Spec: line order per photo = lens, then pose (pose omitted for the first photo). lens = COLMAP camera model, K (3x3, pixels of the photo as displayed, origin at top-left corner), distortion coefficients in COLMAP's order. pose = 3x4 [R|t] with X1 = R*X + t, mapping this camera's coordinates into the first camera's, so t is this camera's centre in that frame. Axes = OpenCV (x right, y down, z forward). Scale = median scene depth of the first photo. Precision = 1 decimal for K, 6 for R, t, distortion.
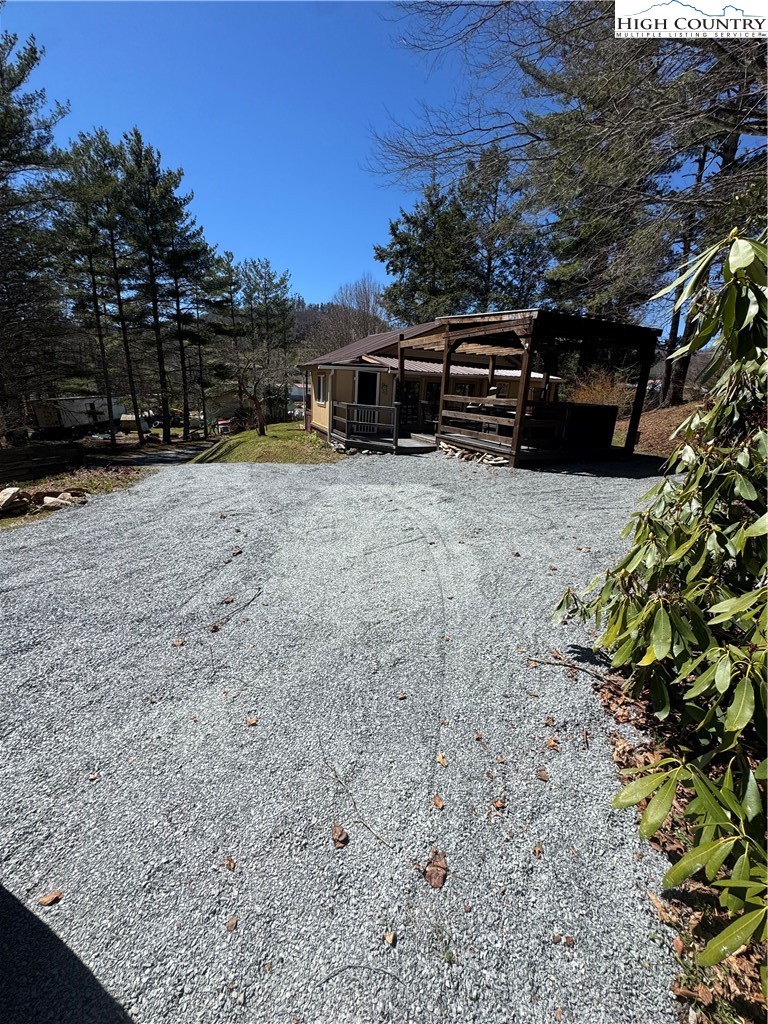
lens RADIAL K [[406.6, 0, 383.8], [0, 406.6, 512.3], [0, 0, 1]] dist [-0.010164, 0.000557]
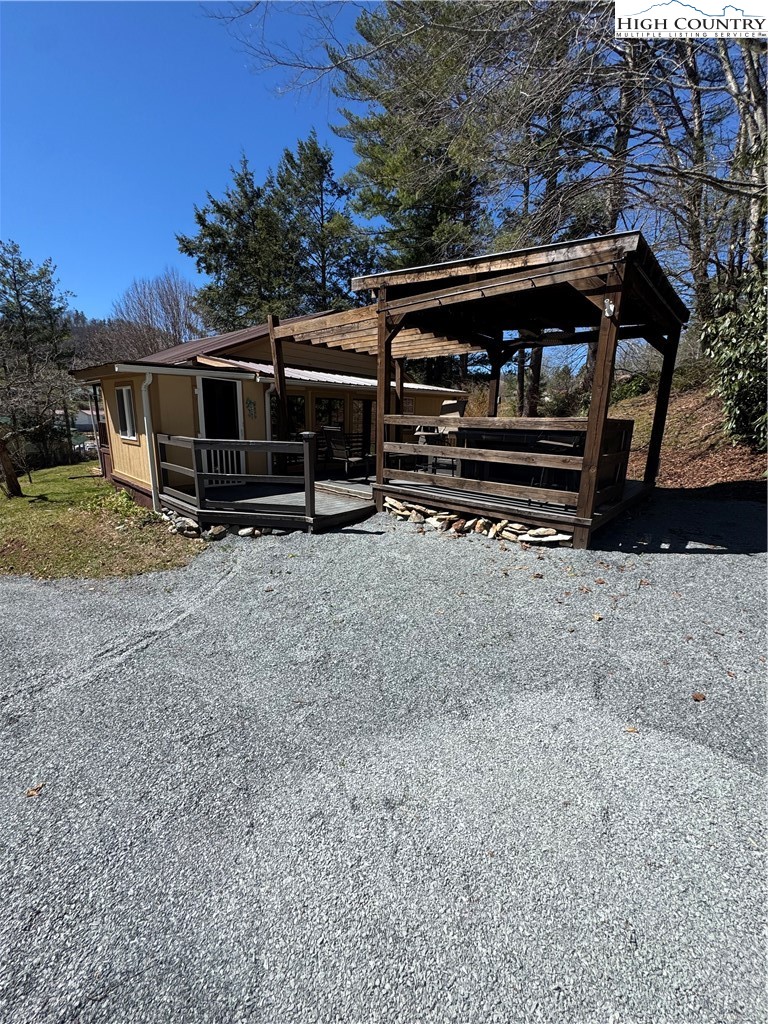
lens RADIAL K [[406.6, 0, 378.9], [0, 406.6, 511.9], [0, 0, 1]] dist [-0.010164, 0.000557]
pose [[0.916173, -0.119873, 0.382437, -0.073555], [0.139802, 0.989873, -0.024644, -0.120799], [-0.375610, 0.076043, 0.923653, 0.415685]]
